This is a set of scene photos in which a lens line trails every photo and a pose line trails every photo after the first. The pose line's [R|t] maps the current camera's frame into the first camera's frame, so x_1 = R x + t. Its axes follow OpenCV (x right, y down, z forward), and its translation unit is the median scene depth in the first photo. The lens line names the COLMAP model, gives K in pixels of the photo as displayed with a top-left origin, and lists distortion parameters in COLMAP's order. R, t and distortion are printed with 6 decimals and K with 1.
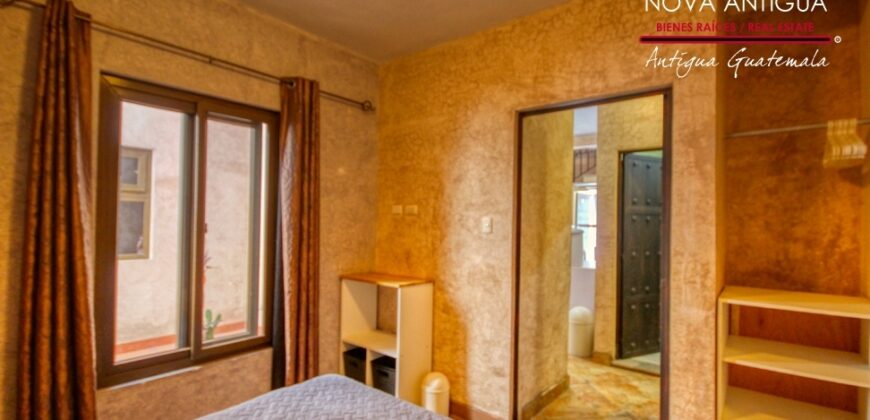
lens RADIAL K [[402.8, 0, 436.6], [0, 402.8, 212.0], [0, 0, 1]] dist [0.001700, -0.005661]
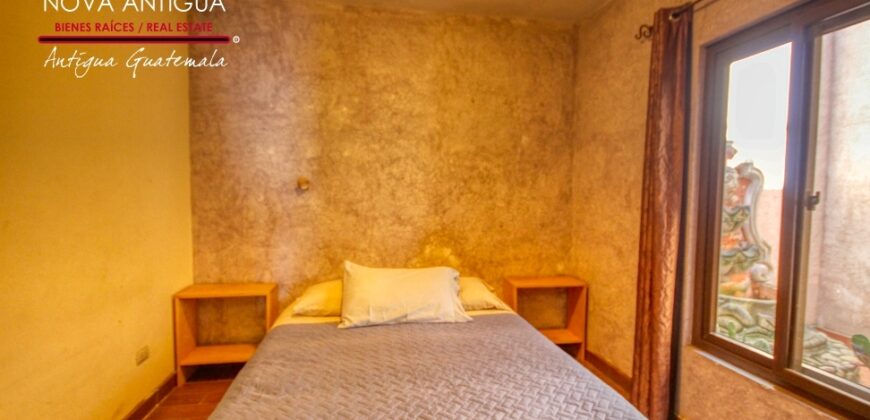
lens RADIAL K [[402.8, 0, 436.9], [0, 402.8, 210.5], [0, 0, 1]] dist [0.001700, -0.005661]
pose [[-0.654815, 0.014459, -0.755651, 0.356428], [-0.003049, 0.999758, 0.021772, 0.047778], [0.755783, 0.016561, -0.654613, 1.006429]]
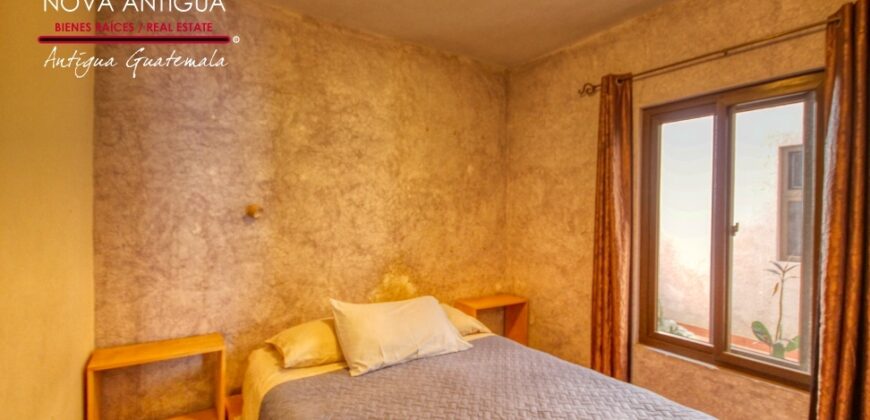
lens RADIAL K [[402.8, 0, 440.1], [0, 402.8, 210.8], [0, 0, 1]] dist [0.001700, -0.005661]
pose [[-0.293212, -0.015698, -0.955918, 0.559780], [0.005624, 0.999820, -0.018144, 0.012925], [0.956031, -0.010696, -0.293071, 0.642688]]
